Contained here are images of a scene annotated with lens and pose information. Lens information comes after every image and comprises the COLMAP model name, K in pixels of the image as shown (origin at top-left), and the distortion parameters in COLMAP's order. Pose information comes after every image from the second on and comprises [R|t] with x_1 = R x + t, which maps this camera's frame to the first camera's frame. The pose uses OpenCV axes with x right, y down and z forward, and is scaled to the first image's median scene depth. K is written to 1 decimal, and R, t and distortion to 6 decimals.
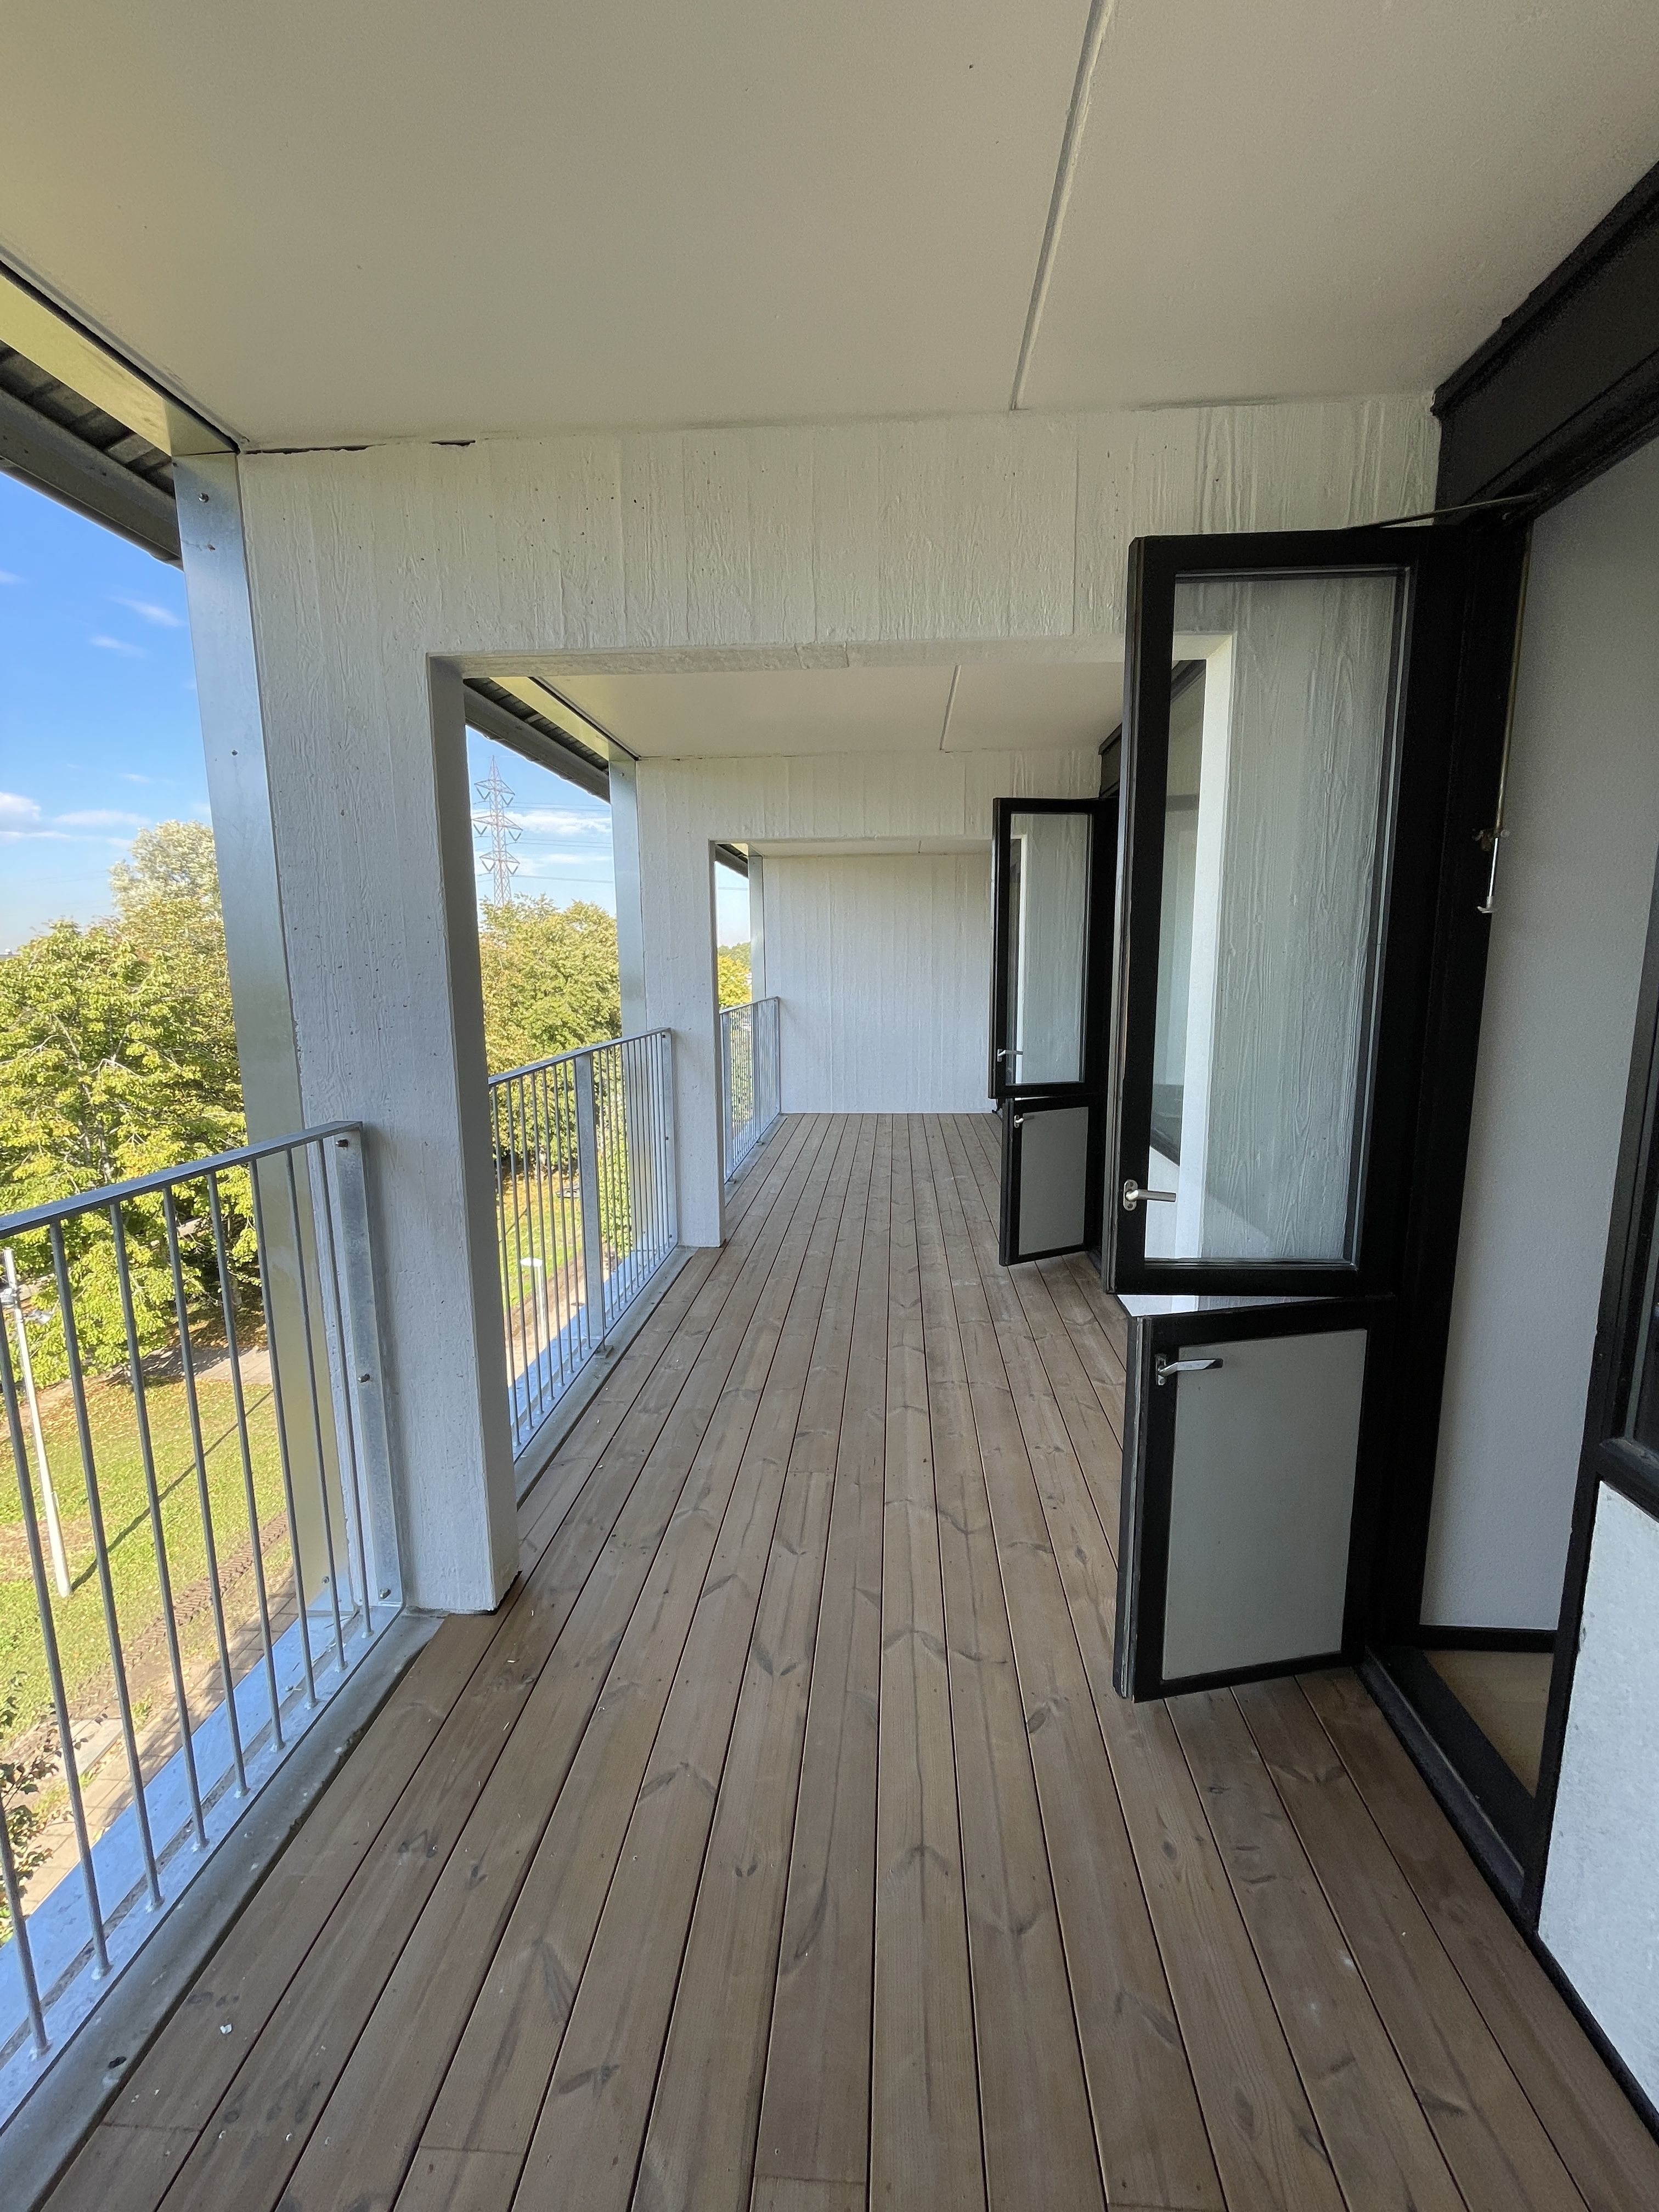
lens RADIAL K [[895.5, 0, 842.8], [0, 895.5, 1100.4], [0, 0, 1]] dist [-0.005428, 0.000401]
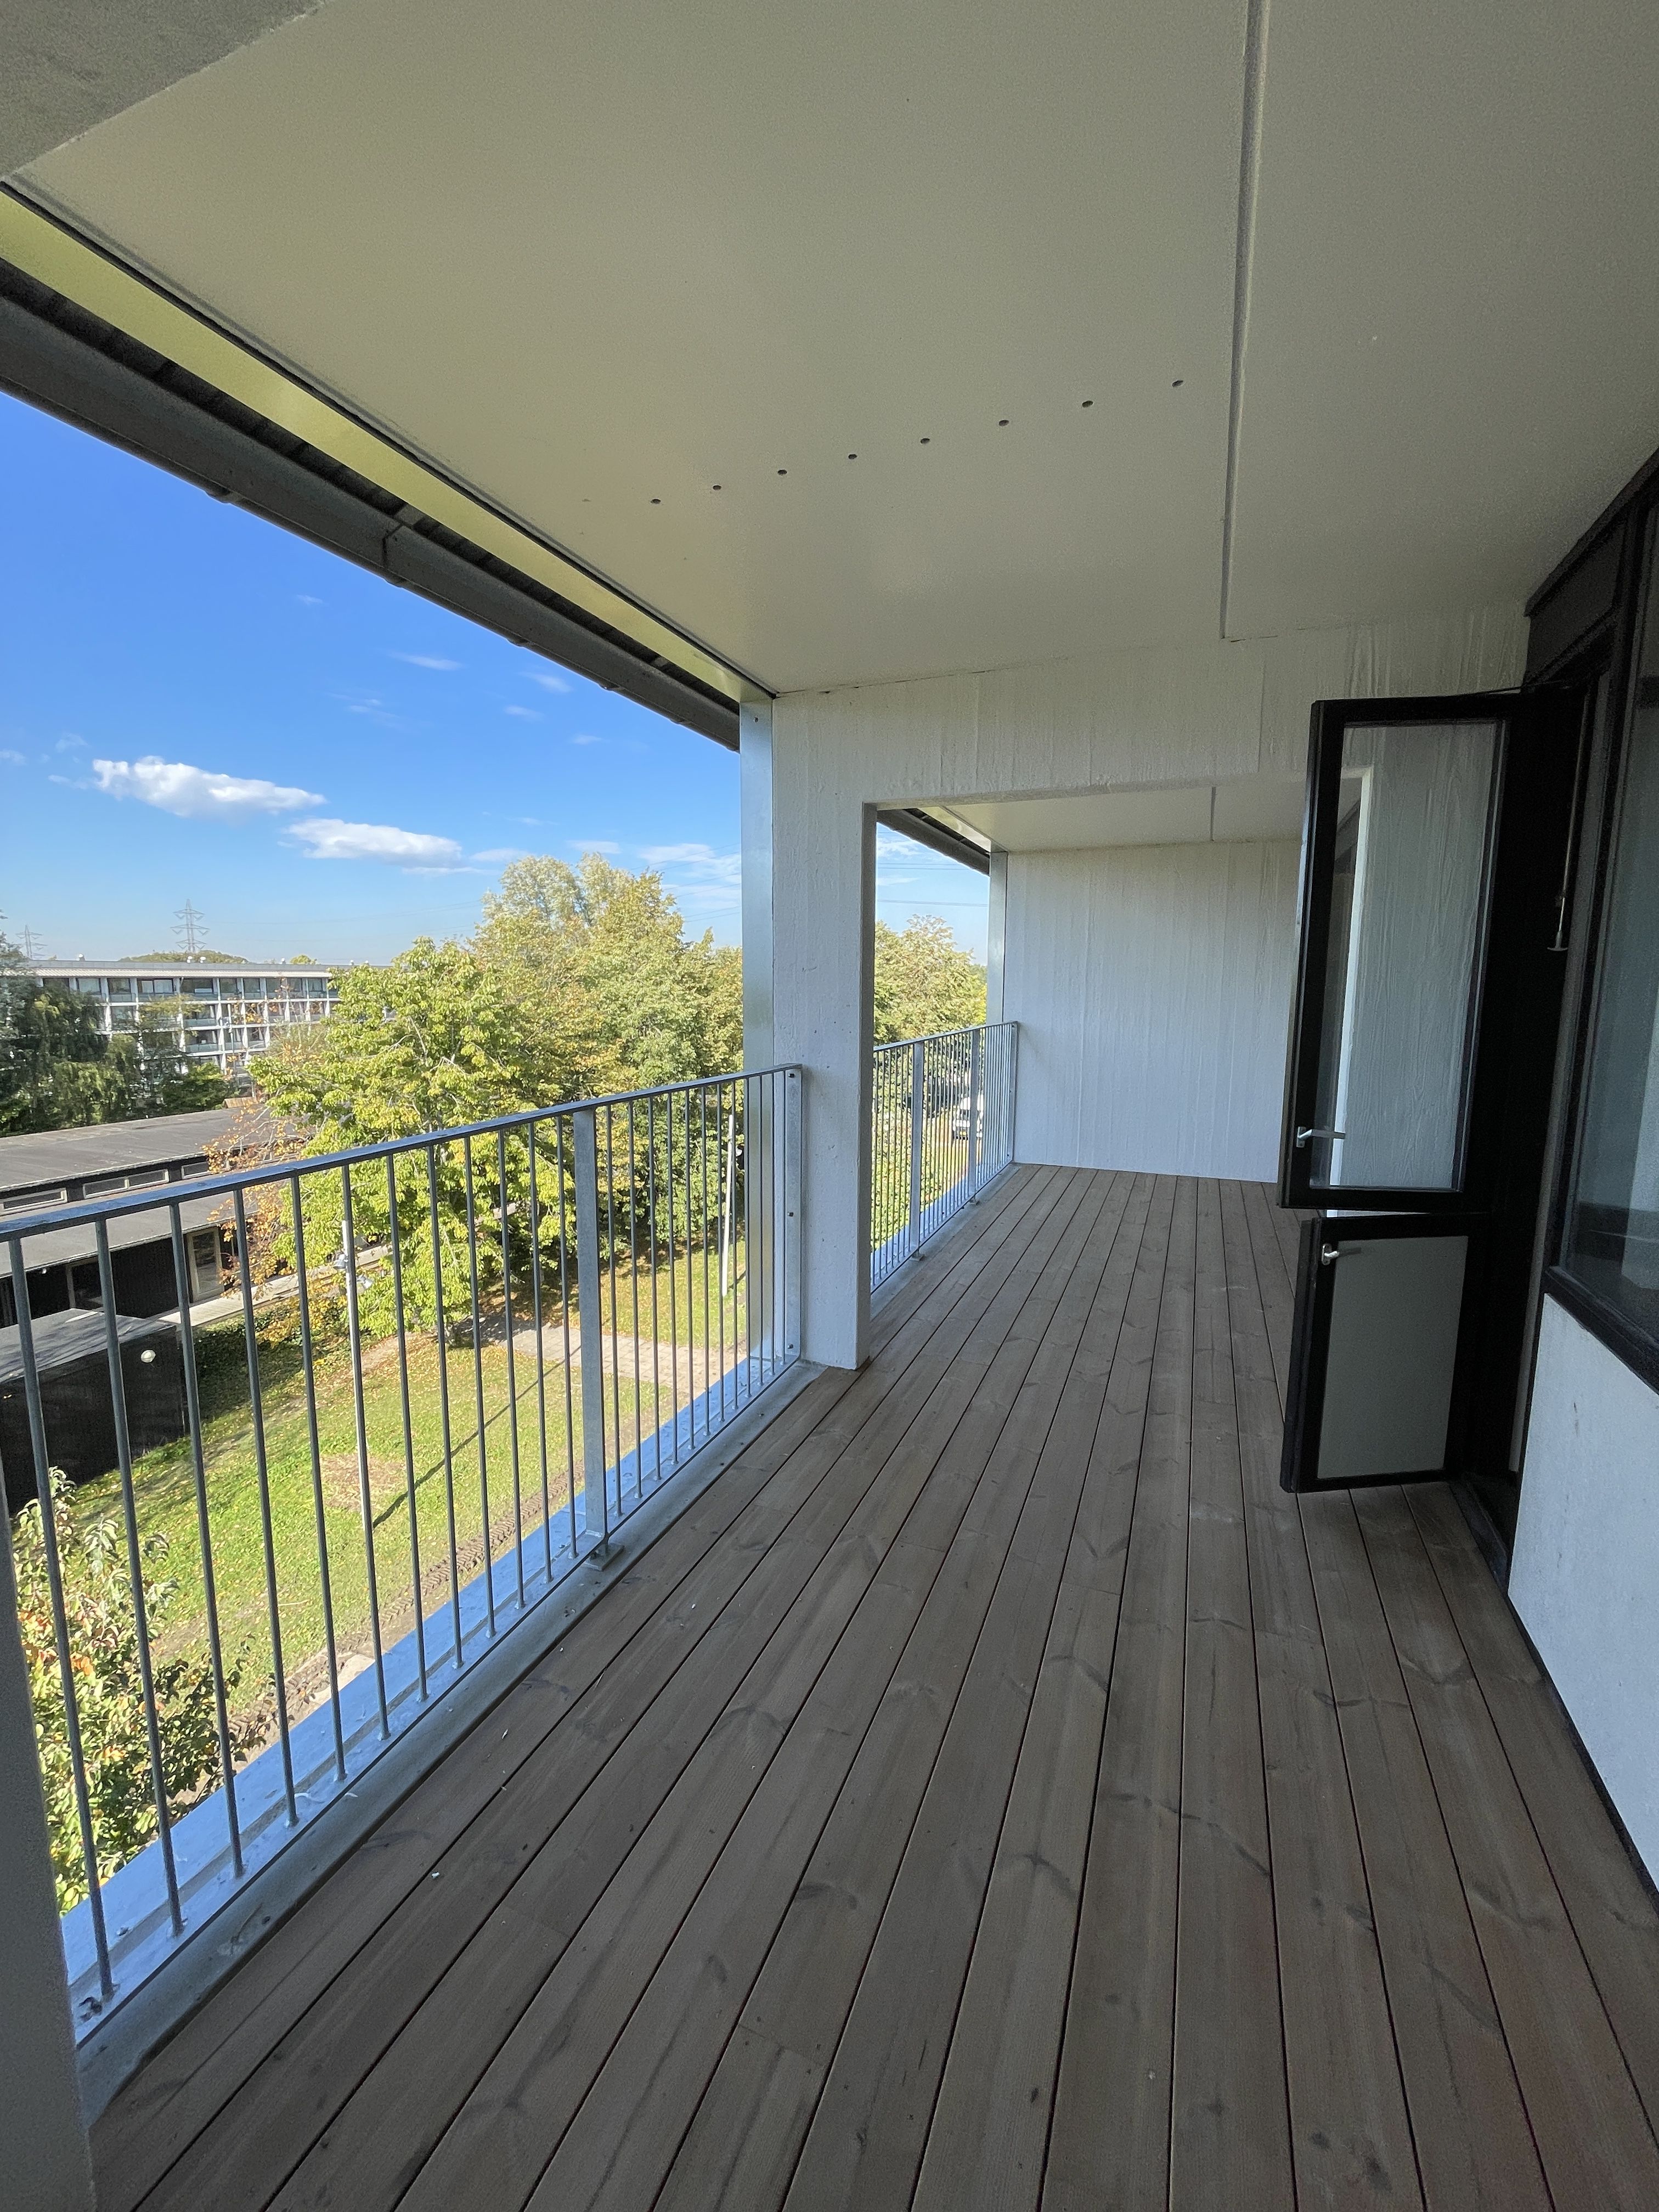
lens RADIAL K [[895.5, 0, 840.5], [0, 895.5, 1101.6], [0, 0, 1]] dist [-0.005428, 0.000401]
pose [[0.948216, 0.056452, -0.312571, 0.043674], [-0.062639, 0.997988, -0.009780, -0.030214], [0.311390, 0.028853, 0.949844, 0.212803]]
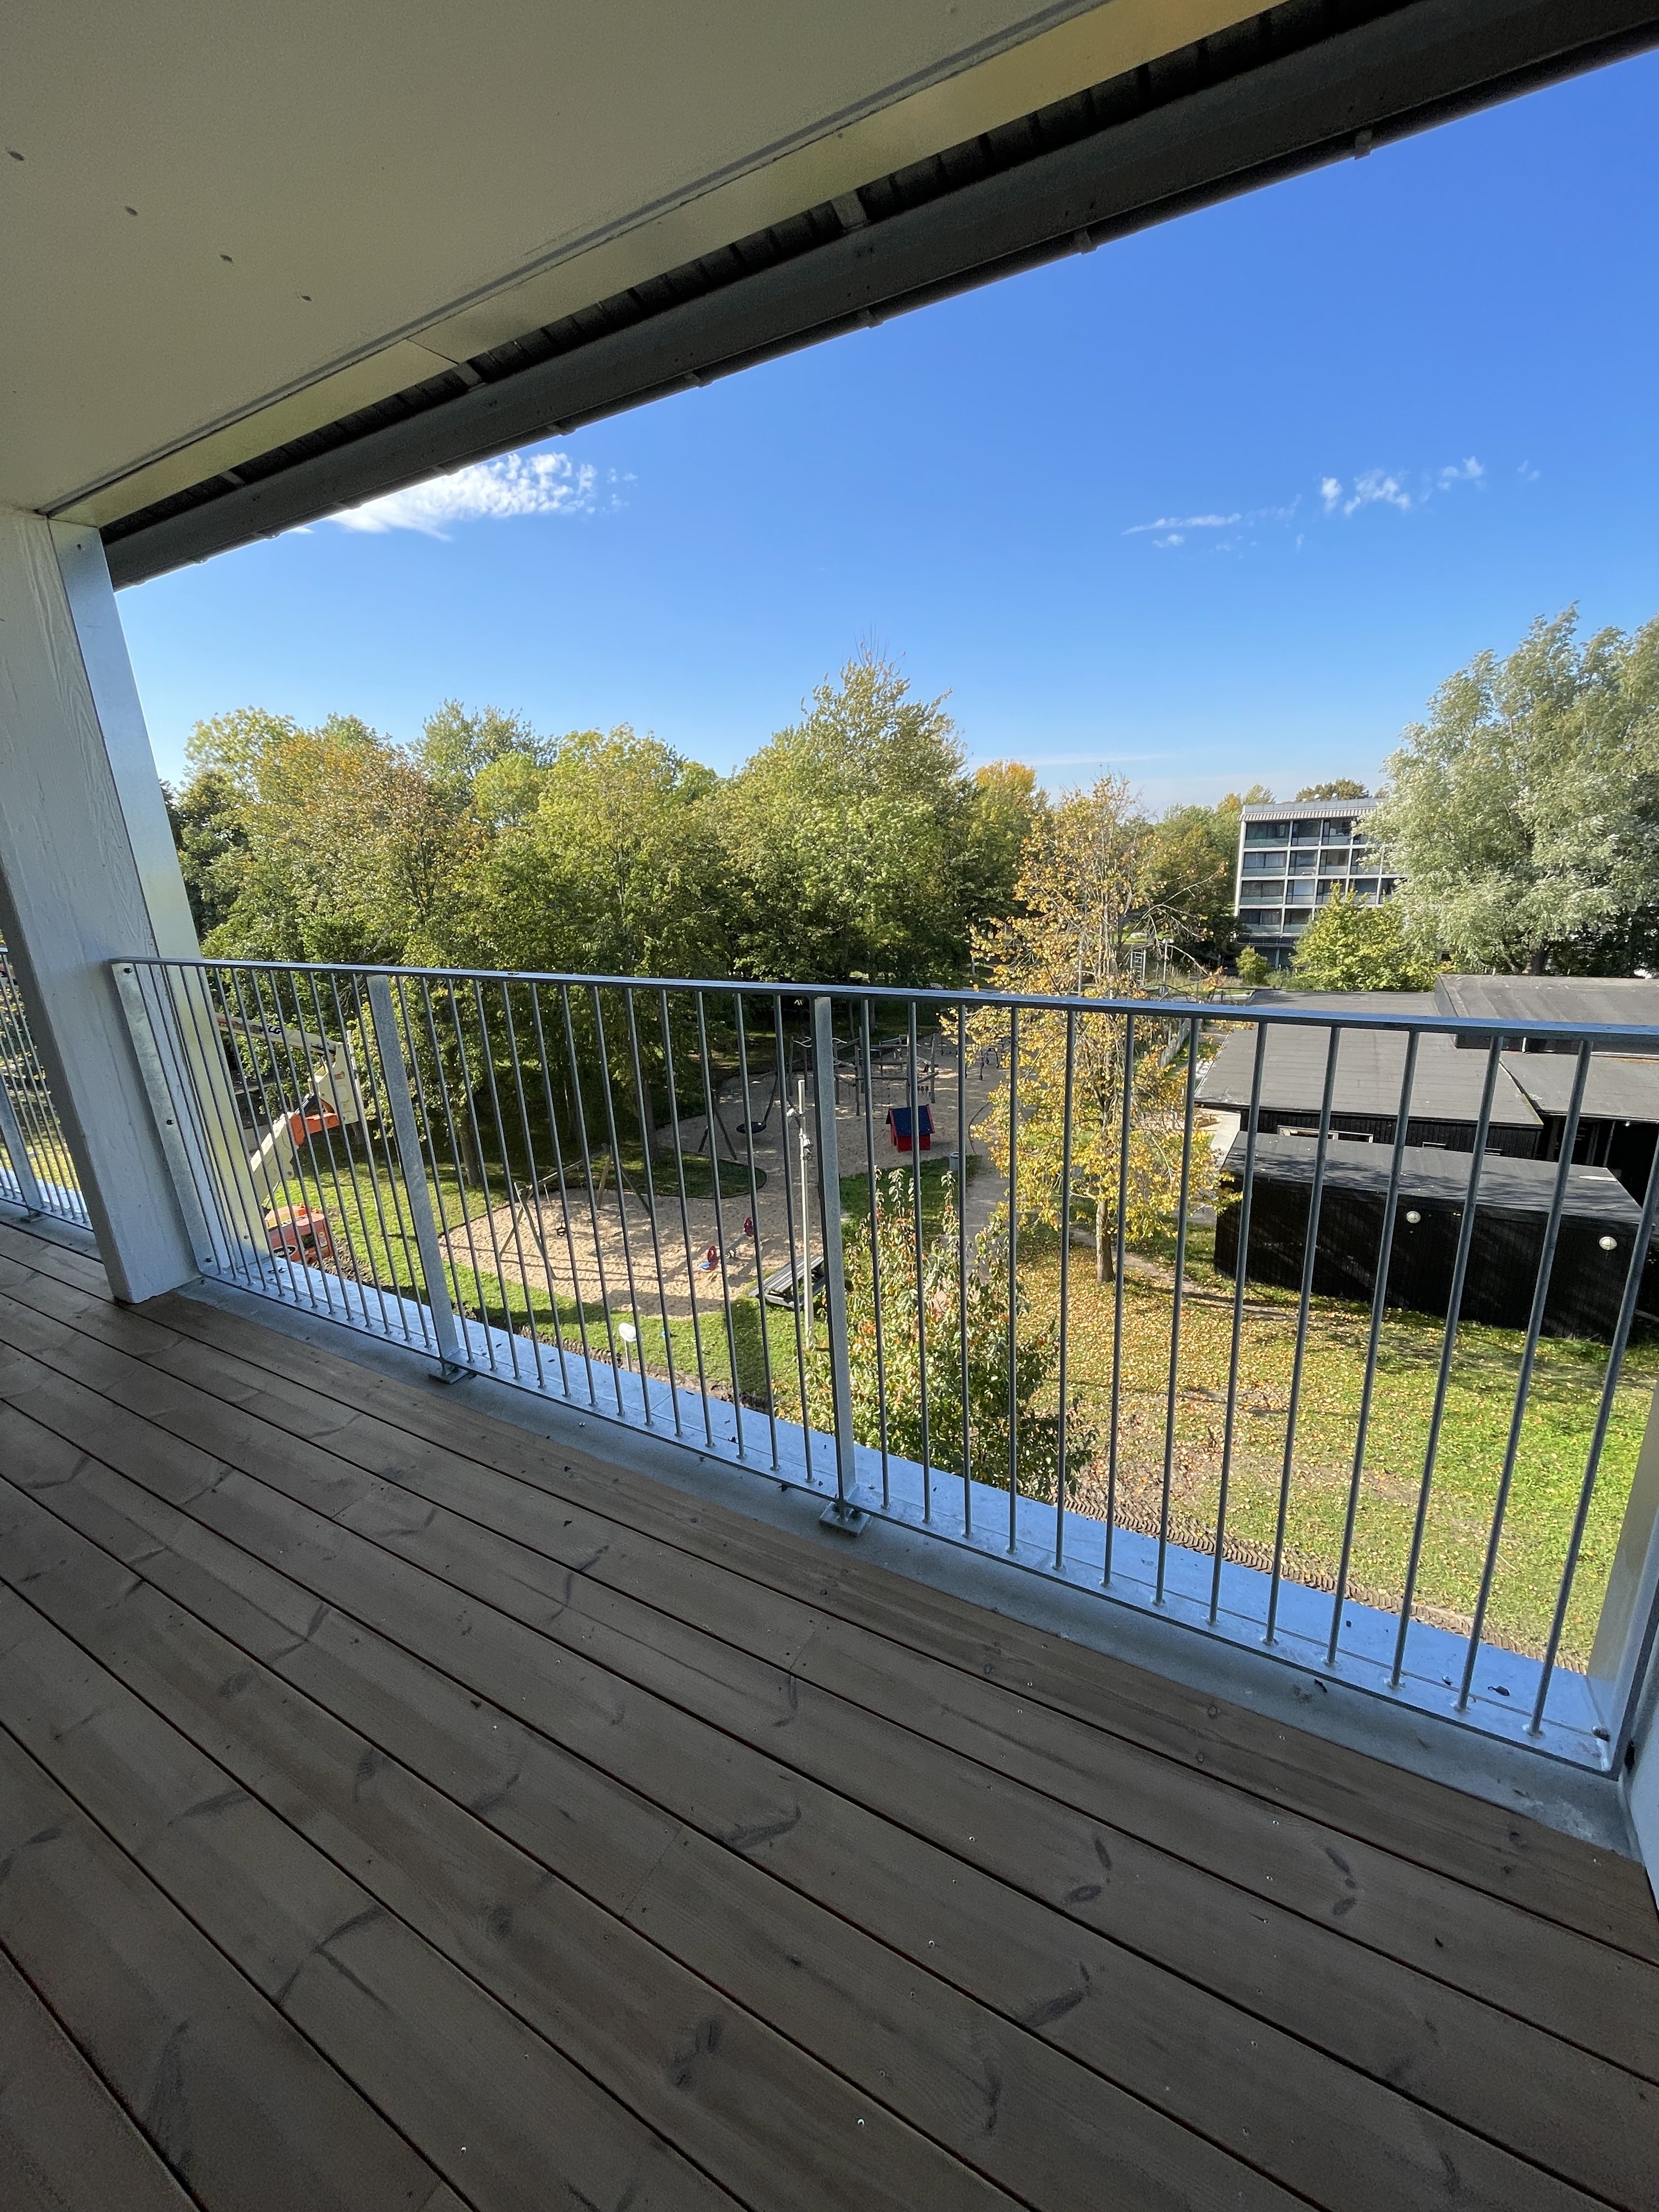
lens RADIAL K [[895.5, 0, 861.7], [0, 895.5, 1110.7], [0, 0, 1]] dist [-0.005428, 0.000401]
pose [[-0.431757, 0.289091, -0.854408, 0.073377], [-0.090032, 0.928704, 0.359726, -0.177260], [0.897486, 0.232238, -0.374947, 1.202854]]
